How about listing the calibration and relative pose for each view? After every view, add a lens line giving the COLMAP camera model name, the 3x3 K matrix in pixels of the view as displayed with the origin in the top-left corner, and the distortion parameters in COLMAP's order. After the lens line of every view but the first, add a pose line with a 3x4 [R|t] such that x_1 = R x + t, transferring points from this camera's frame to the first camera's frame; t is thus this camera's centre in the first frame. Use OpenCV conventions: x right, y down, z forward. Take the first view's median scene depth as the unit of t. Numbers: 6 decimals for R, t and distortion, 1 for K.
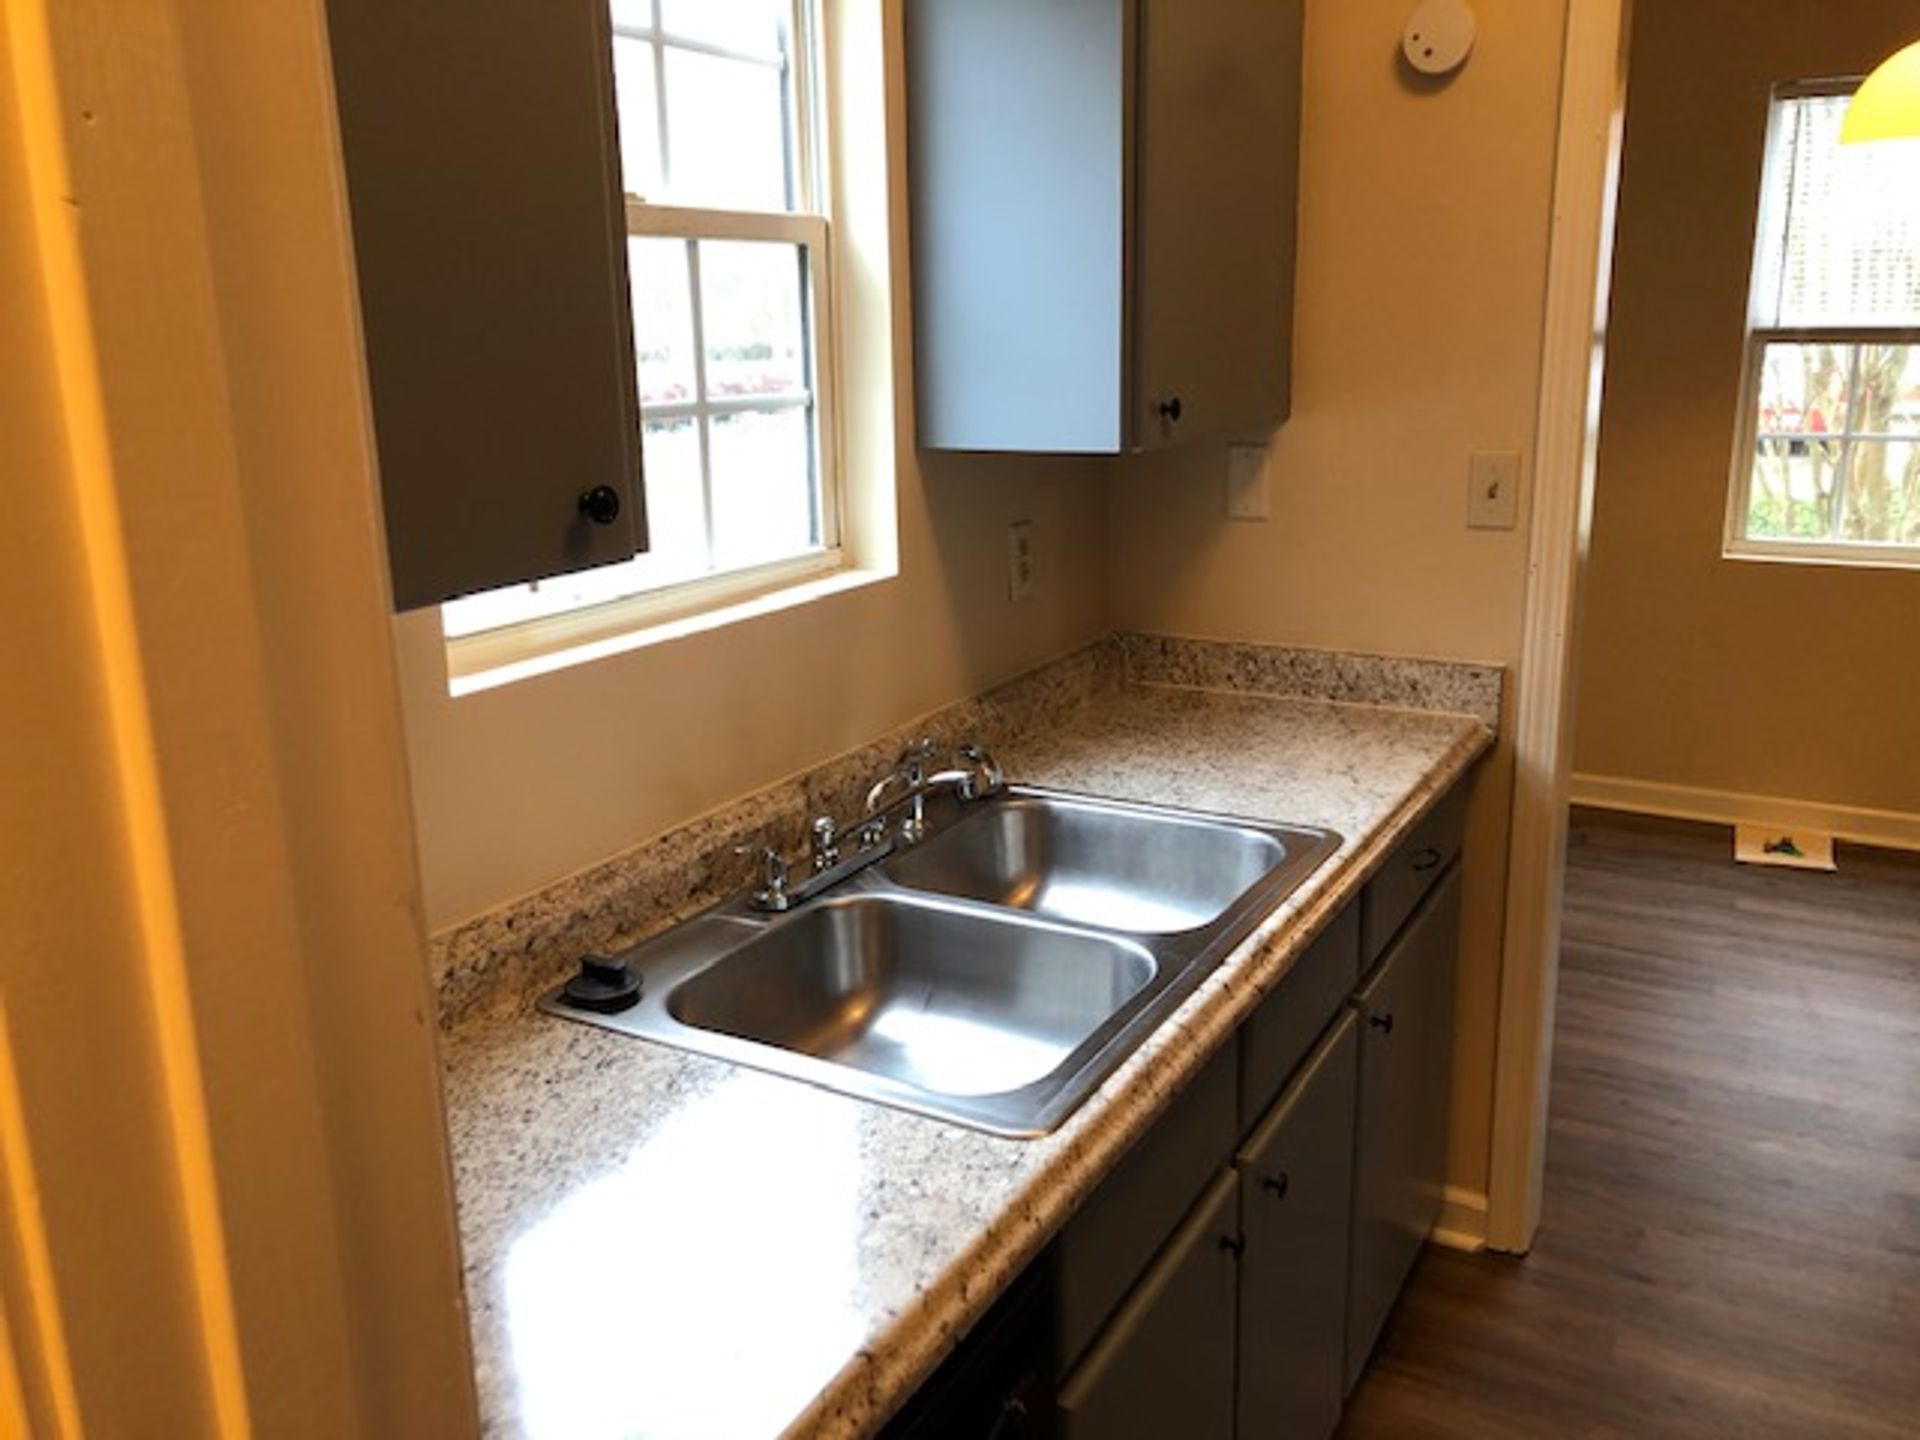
lens RADIAL K [[1564.2, 0, 958.1], [0, 1564.2, 679.5], [0, 0, 1]] dist [0.072082, -0.093362]
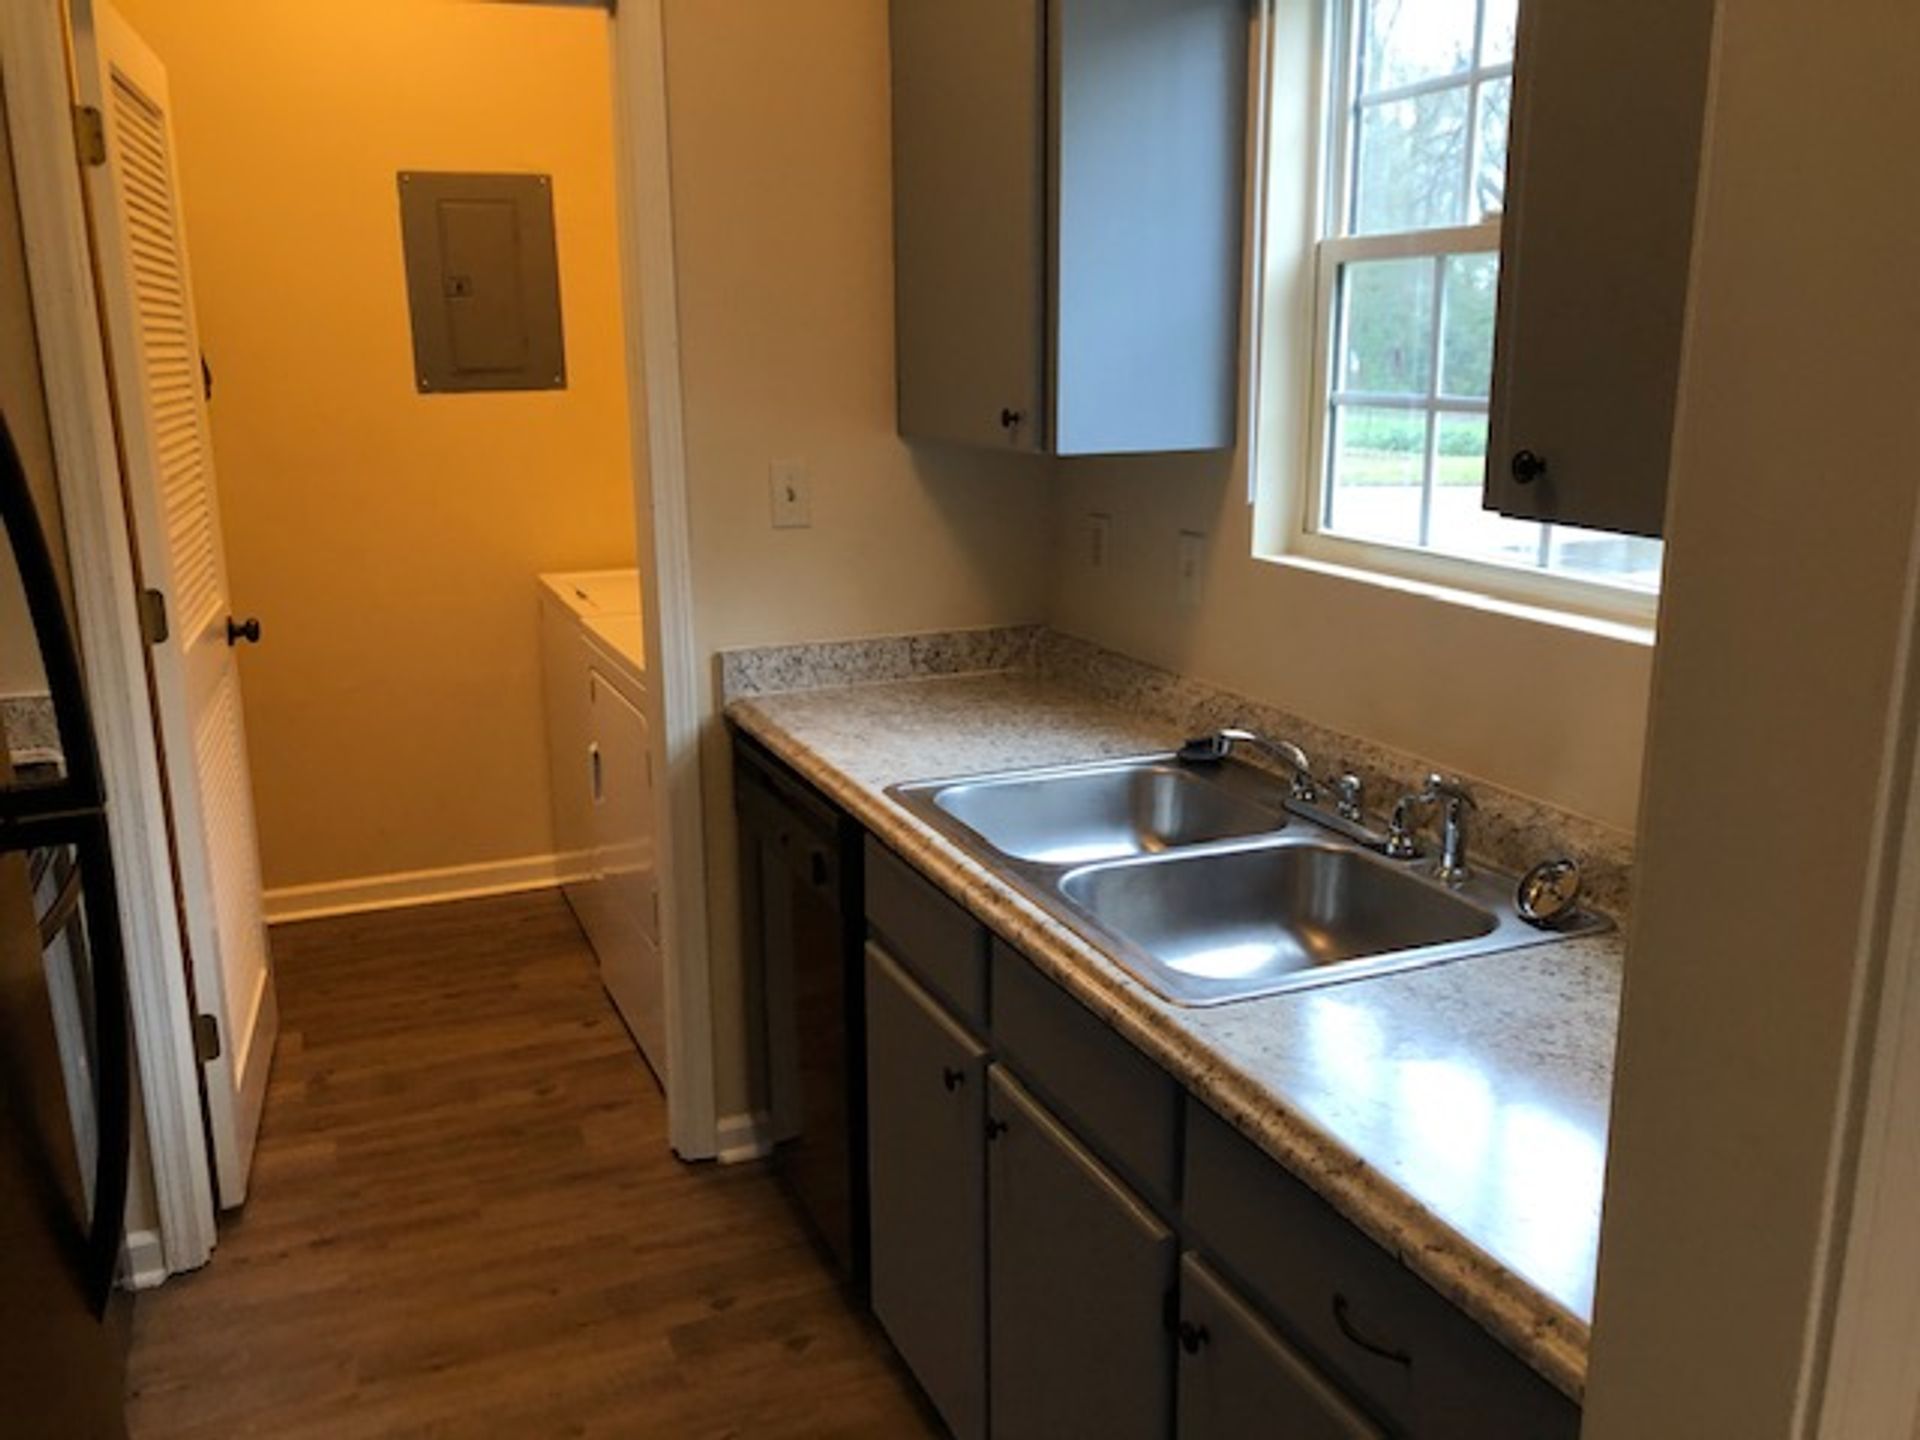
lens RADIAL K [[1564.0, 0, 952.1], [0, 1564.0, 702.2], [0, 0, 1]] dist [0.037381, -0.017786]
pose [[-0.597315, 0.207179, -0.774785, 1.011522], [-0.169365, 0.911686, 0.374358, -0.355028], [0.783920, 0.354831, -0.509475, 1.434186]]
